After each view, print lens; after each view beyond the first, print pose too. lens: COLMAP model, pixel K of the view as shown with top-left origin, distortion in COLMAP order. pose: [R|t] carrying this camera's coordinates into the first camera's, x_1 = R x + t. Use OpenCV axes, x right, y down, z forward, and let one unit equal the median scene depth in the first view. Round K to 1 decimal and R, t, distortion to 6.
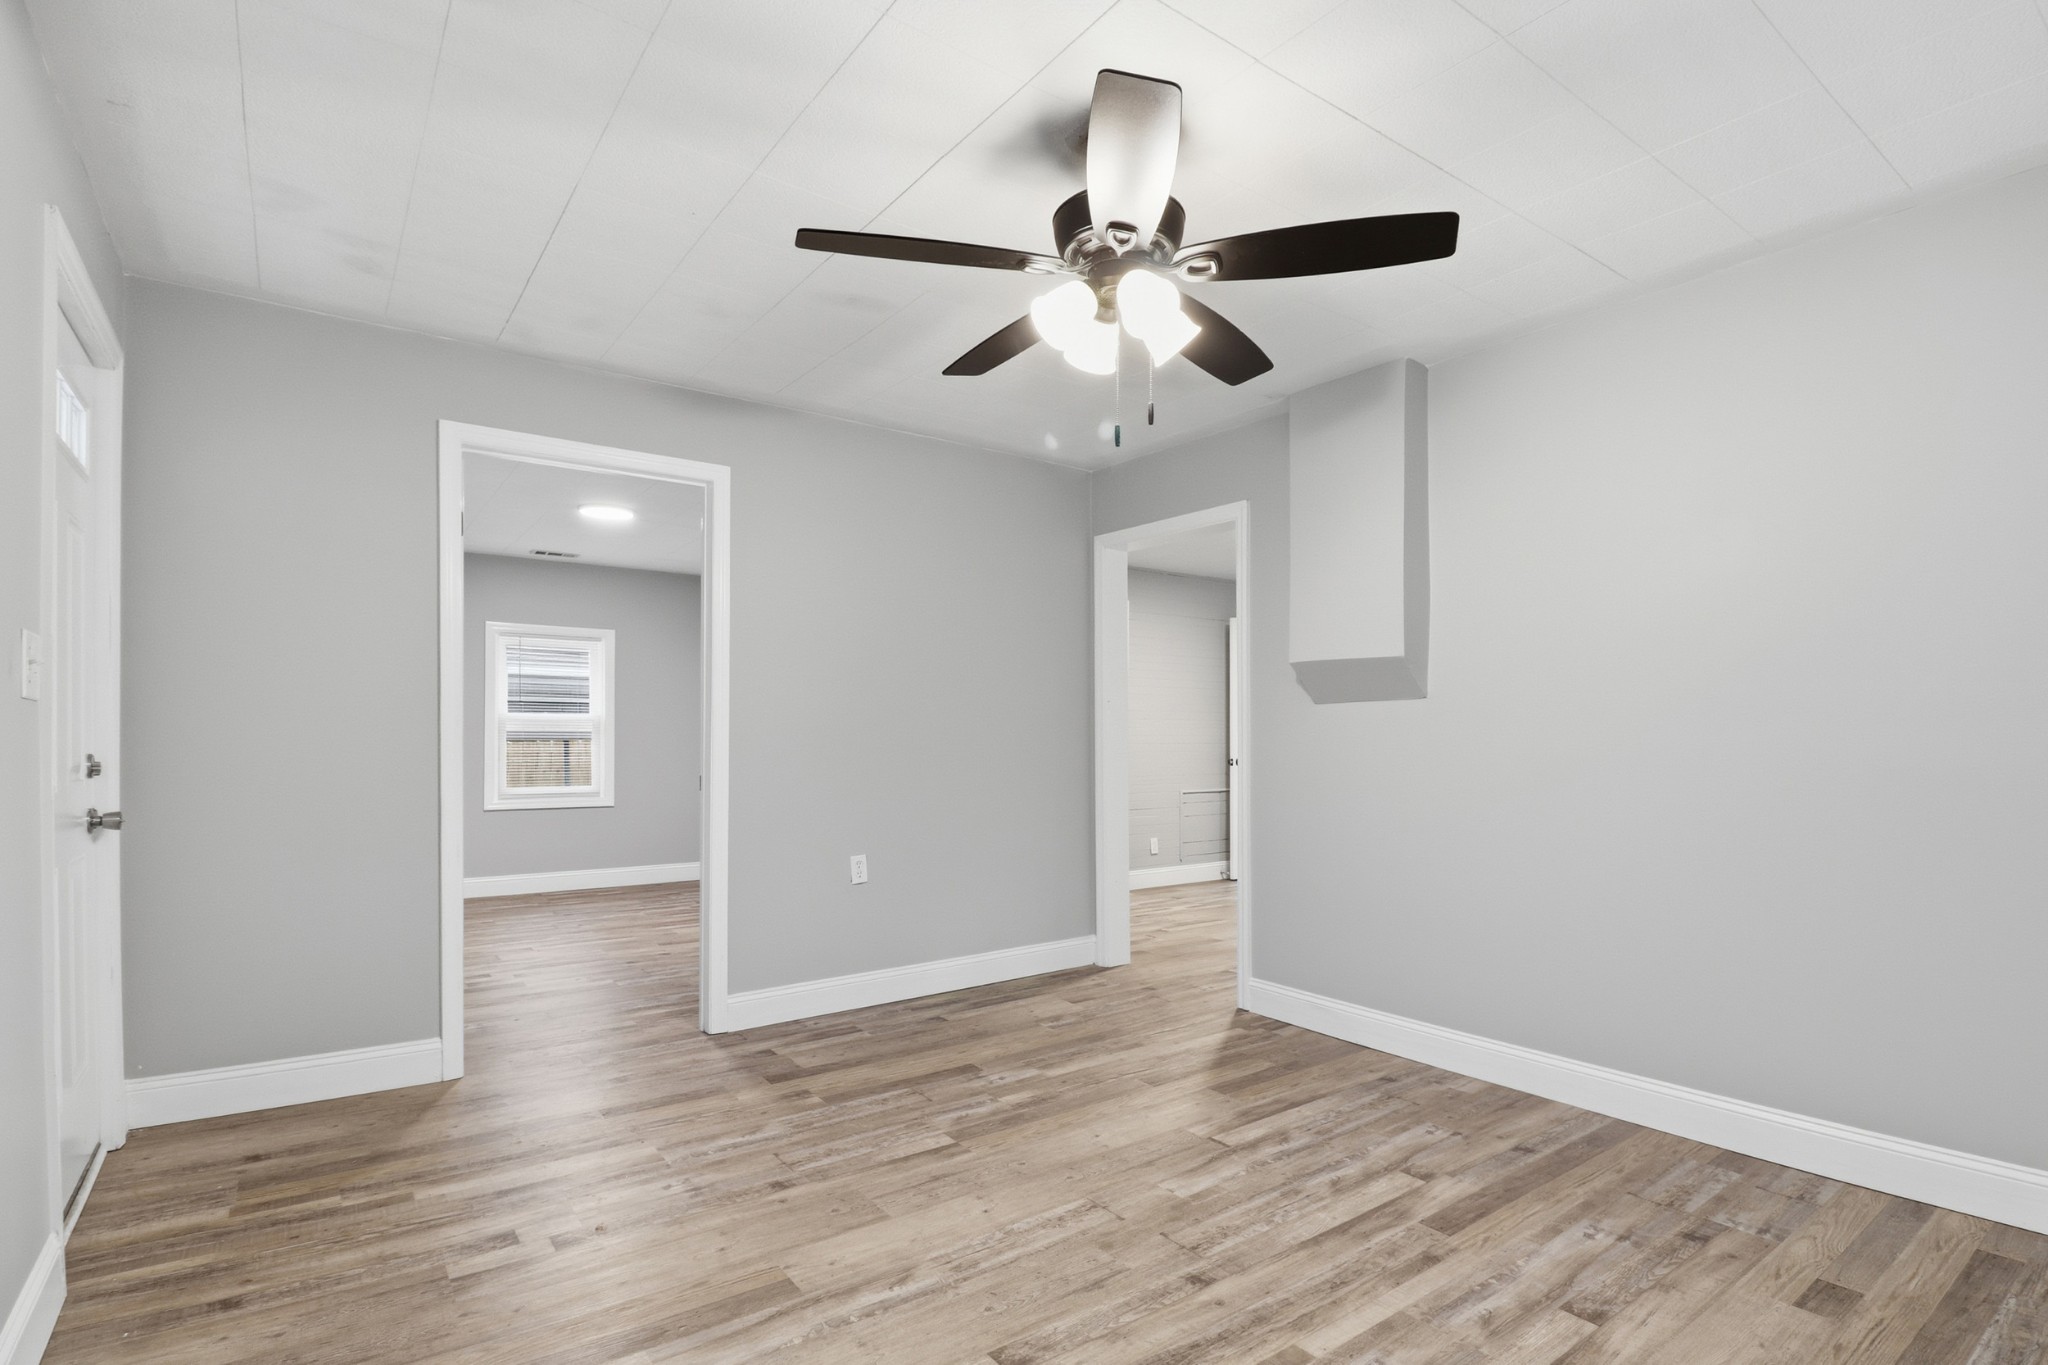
lens RADIAL K [[971.3, 0, 1014.0], [0, 971.3, 725.1], [0, 0, 1]] dist [-0.022992, -0.000823]
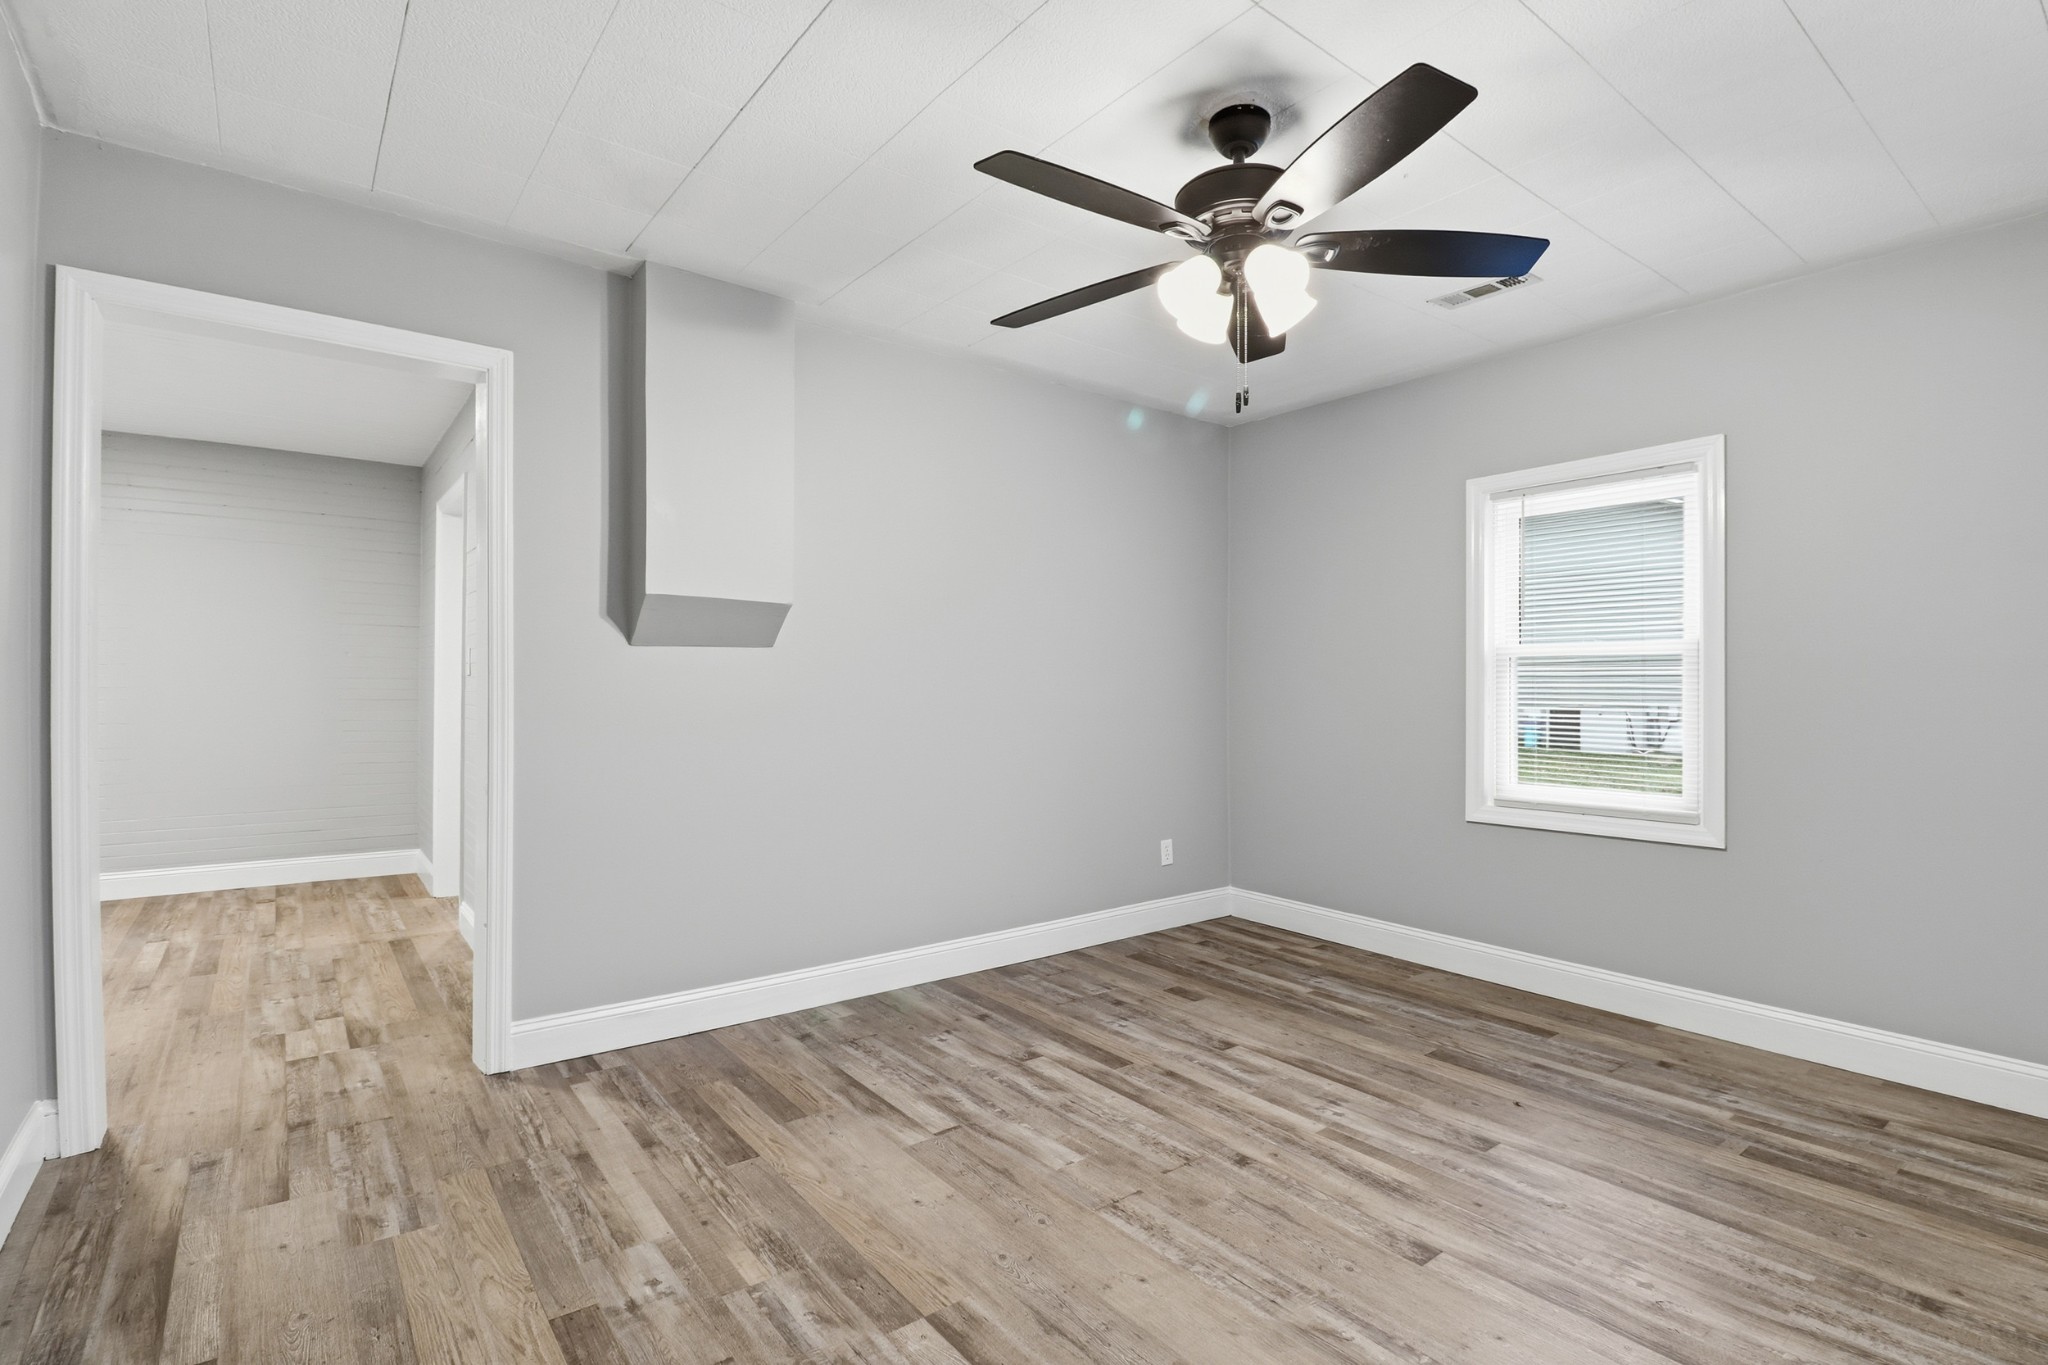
lens RADIAL K [[971.3, 0, 1019.6], [0, 971.3, 677.2], [0, 0, 1]] dist [-0.022992, -0.000823]
pose [[-0.020397, 0.004841, 0.999780, -0.715156], [-0.011530, 0.999921, -0.005077, 0.008840], [-0.999725, -0.011631, -0.020339, 0.974679]]
